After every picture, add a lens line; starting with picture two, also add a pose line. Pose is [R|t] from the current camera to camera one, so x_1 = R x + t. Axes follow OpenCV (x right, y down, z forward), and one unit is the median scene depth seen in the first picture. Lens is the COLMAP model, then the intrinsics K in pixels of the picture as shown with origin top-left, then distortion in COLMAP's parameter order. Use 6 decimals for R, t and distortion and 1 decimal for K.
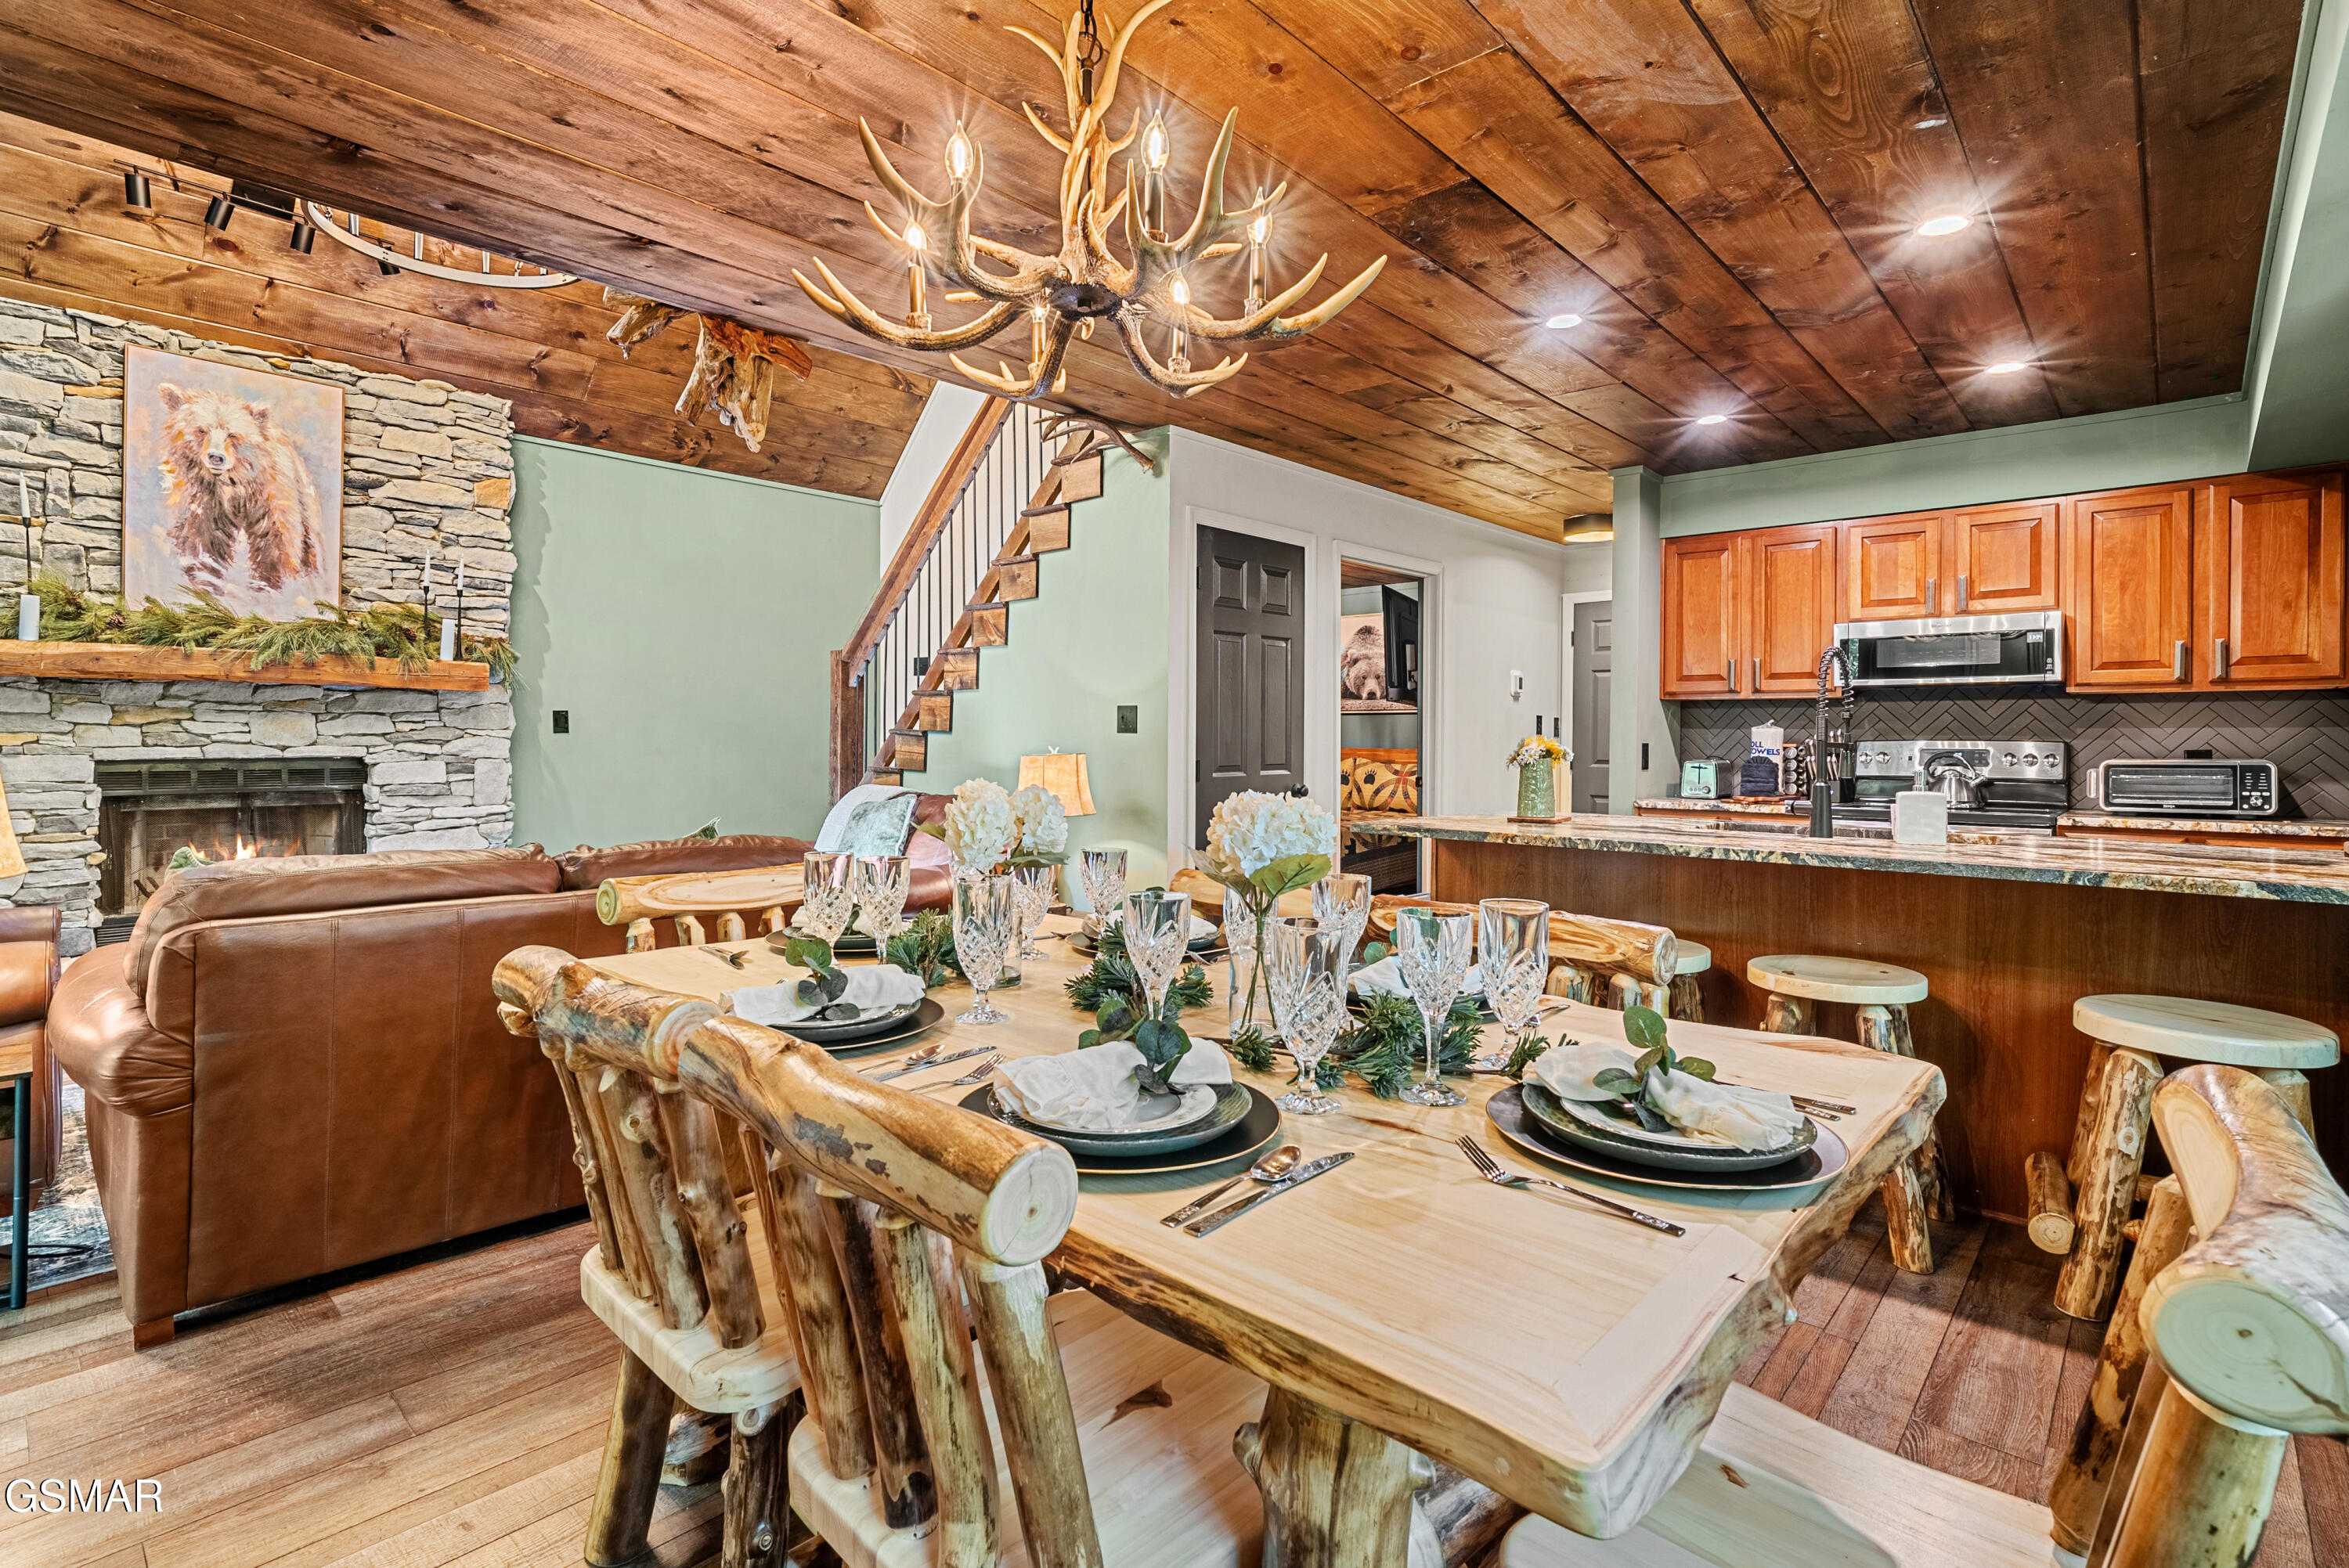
lens RADIAL K [[1119.5, 0, 1174.2], [0, 1119.5, 744.4], [0, 0, 1]] dist [0.002401, 0.000401]
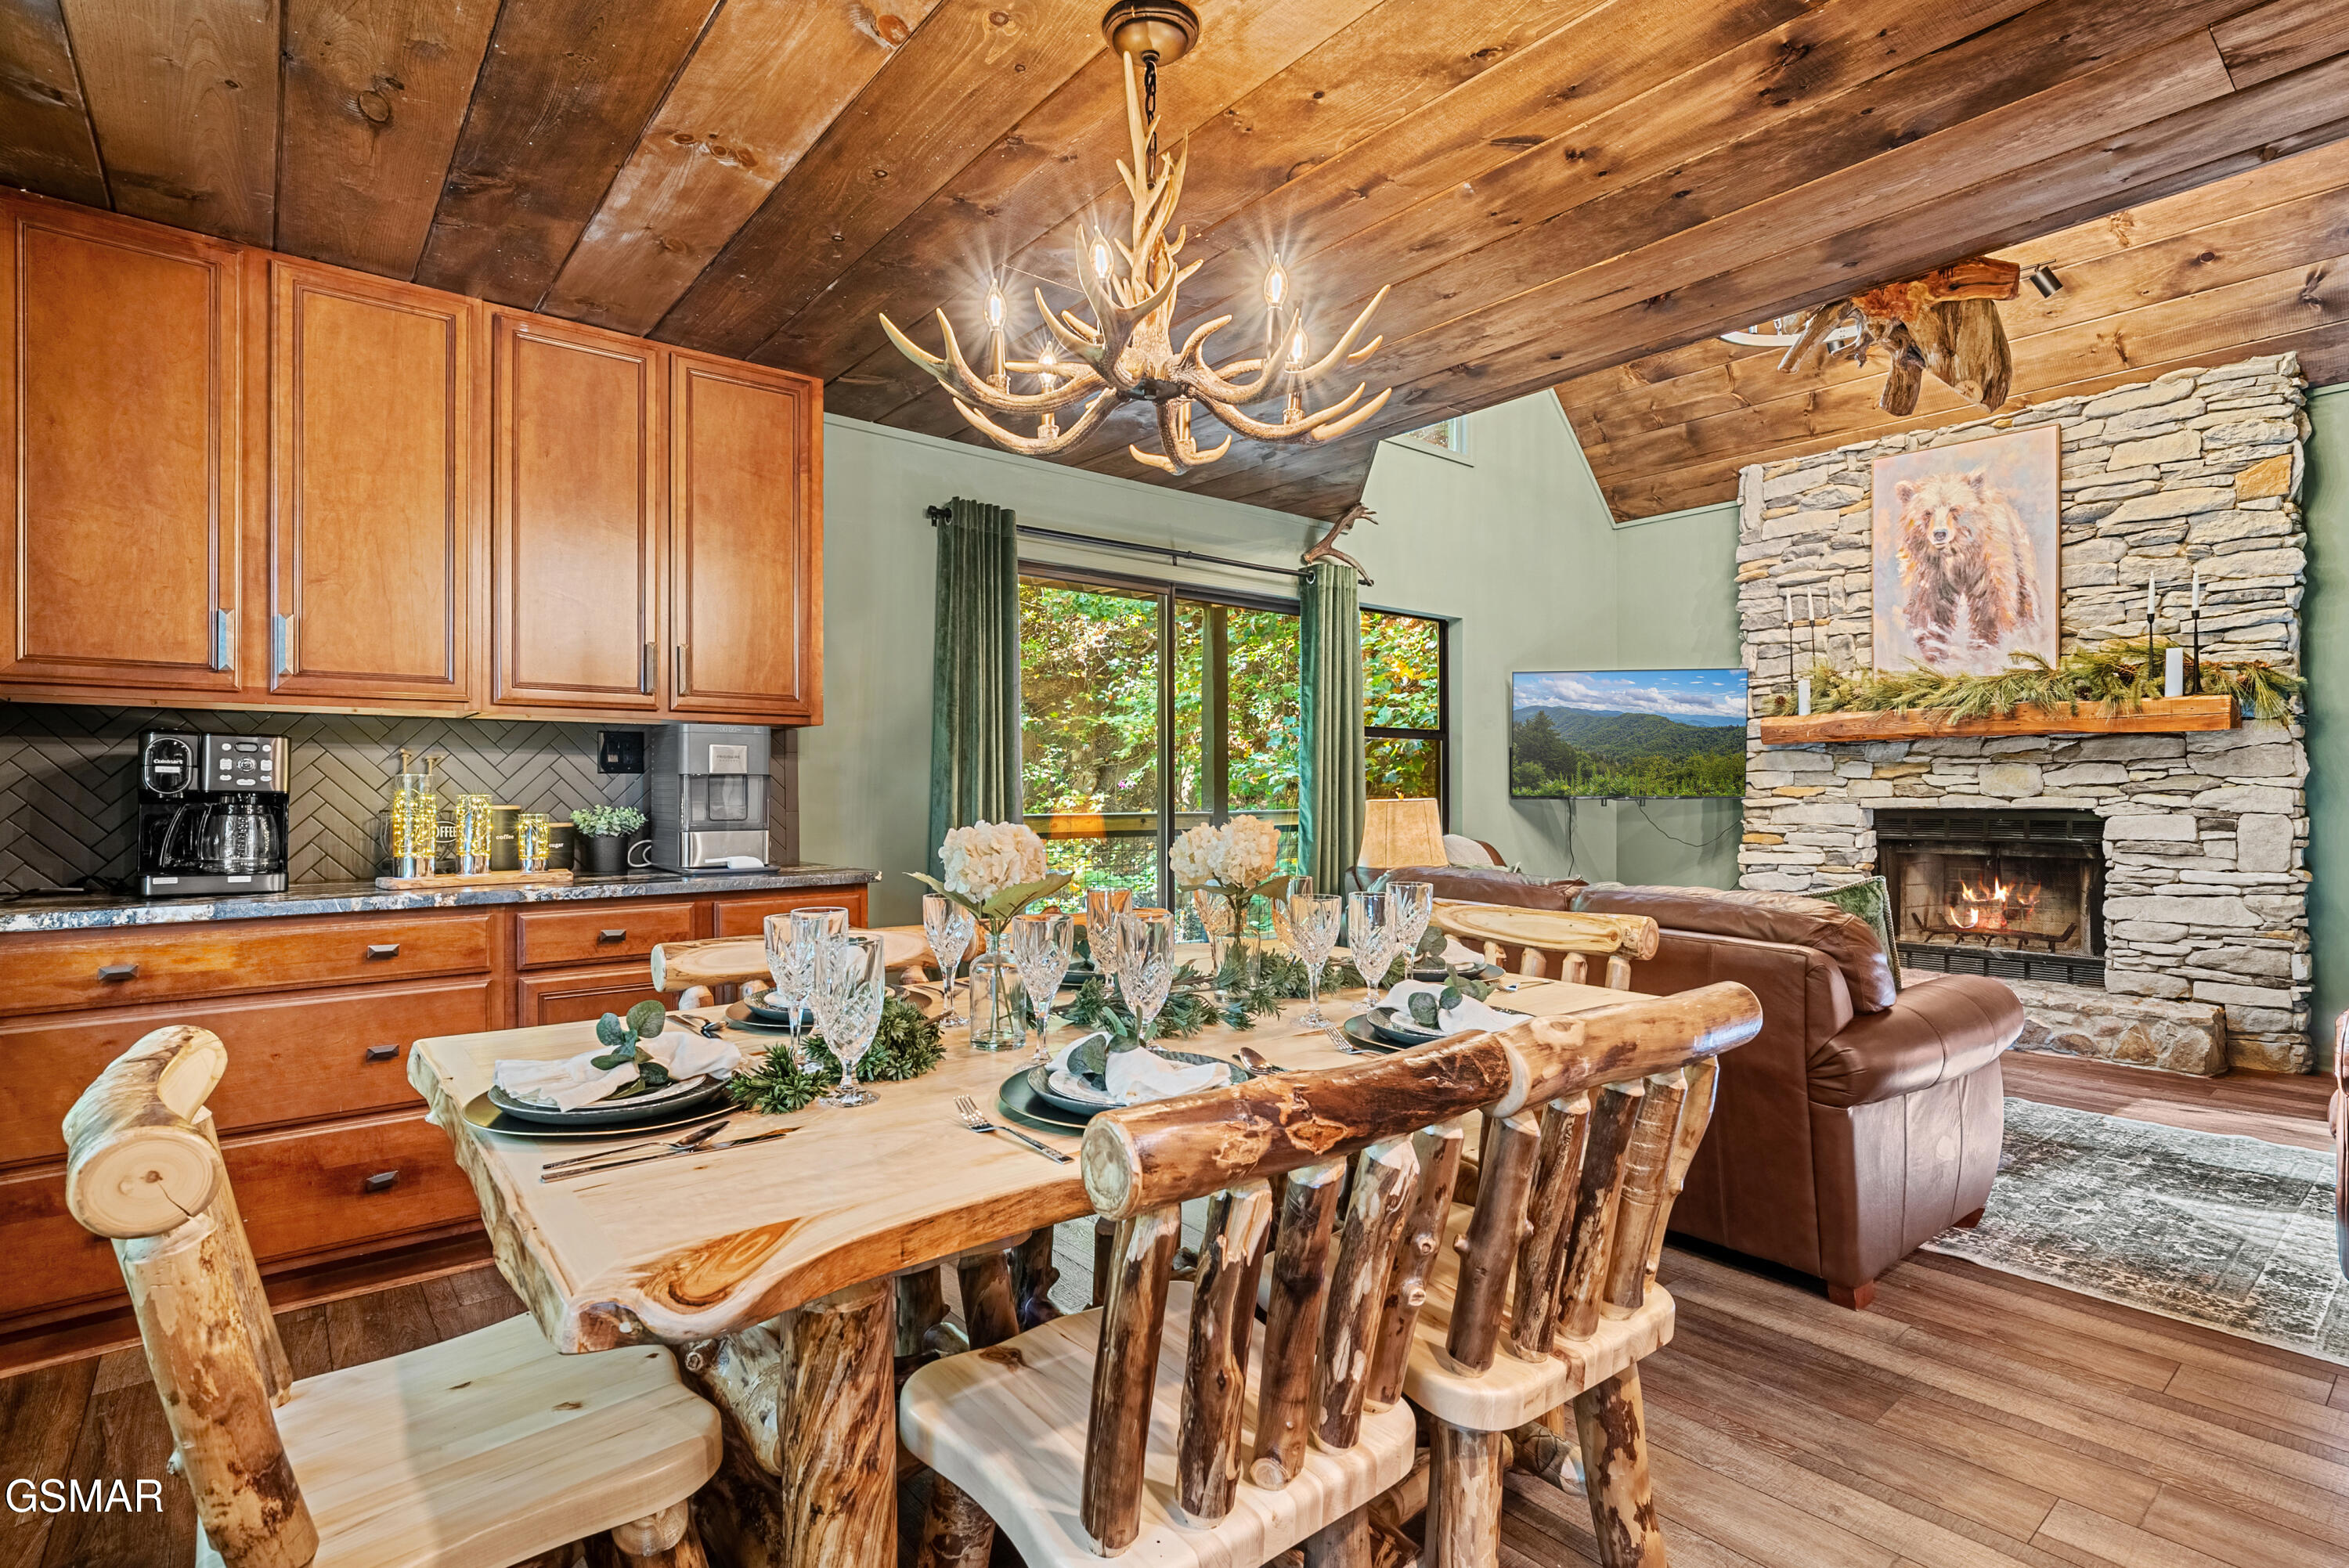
lens RADIAL K [[1131.2, 0, 1159.2], [0, 1131.2, 780.0], [0, 0, 1]] dist [-0.026103, 0.014356]
pose [[-0.143215, -0.012989, -0.989606, 0.321827], [-0.002064, 0.999916, -0.012825, 0.000761], [0.989689, 0.000206, -0.143229, 0.385553]]
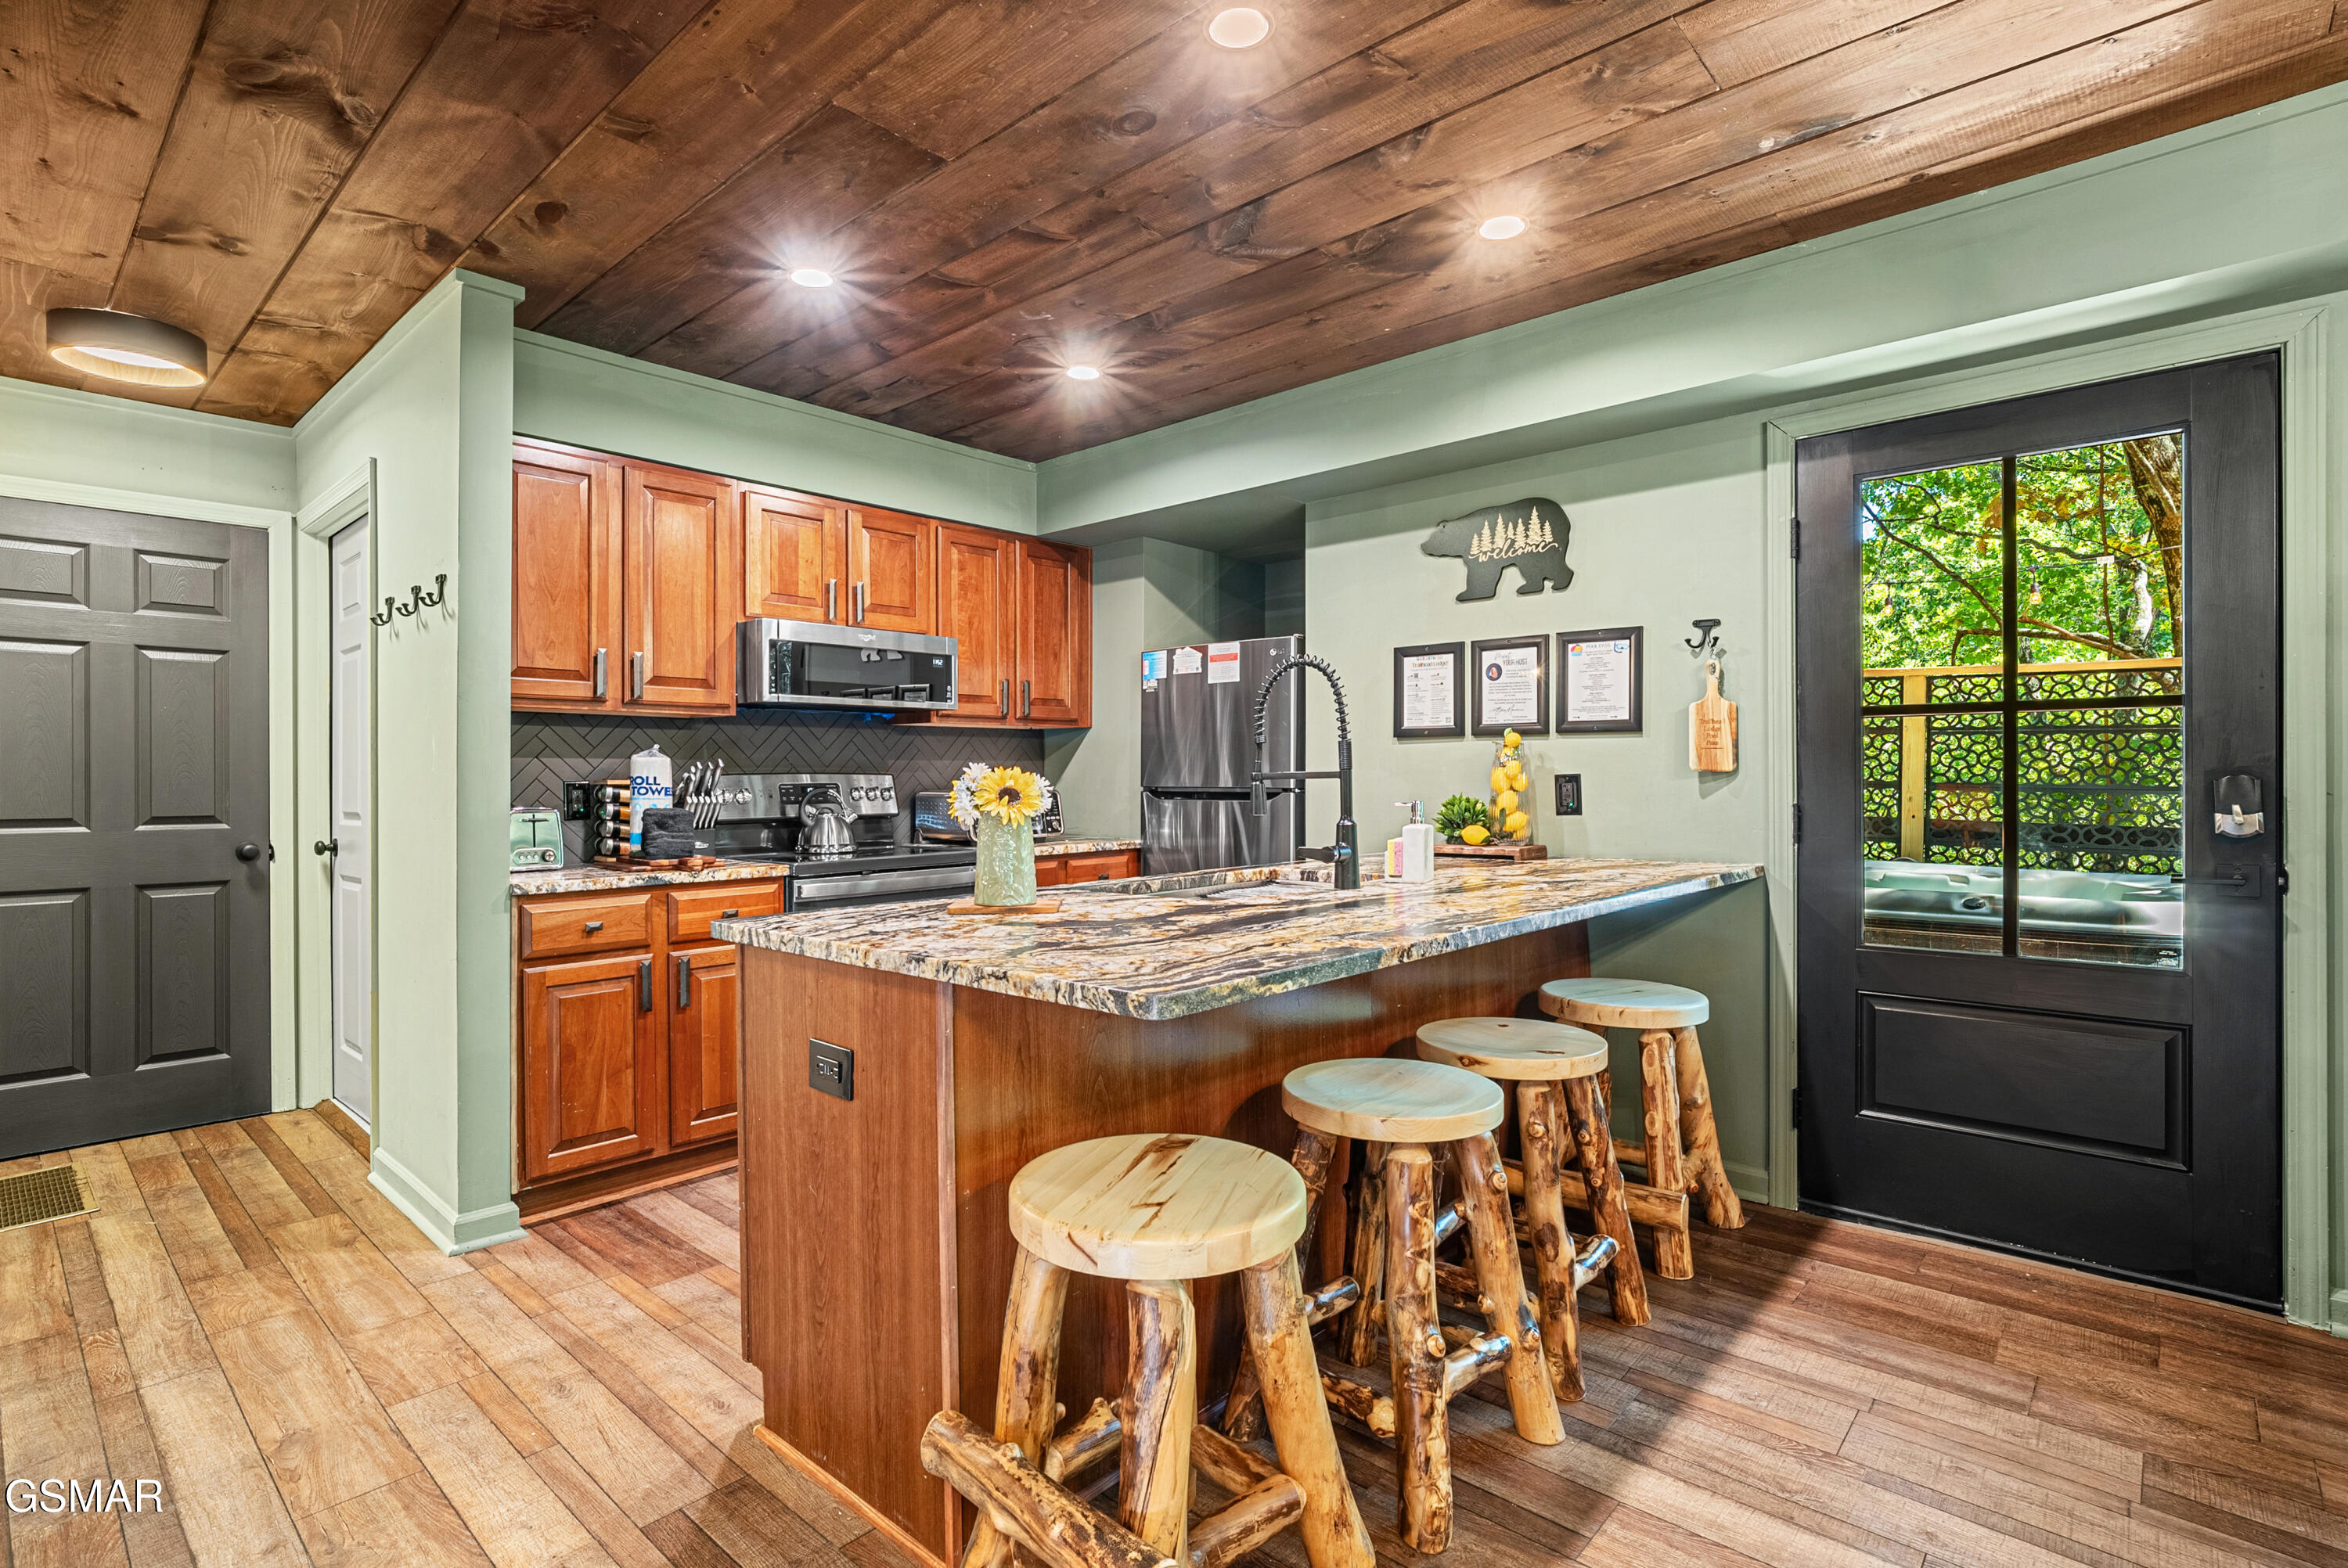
lens RADIAL K [[1130.7, 0, 1158.7], [0, 1130.7, 780.1], [0, 0, 1]] dist [-0.026103, 0.014356]
pose [[-0.006219, -0.009159, 0.999939, -0.148355], [0.009341, 0.999914, 0.009217, -0.003552], [-0.999937, 0.009397, -0.006133, 0.682453]]
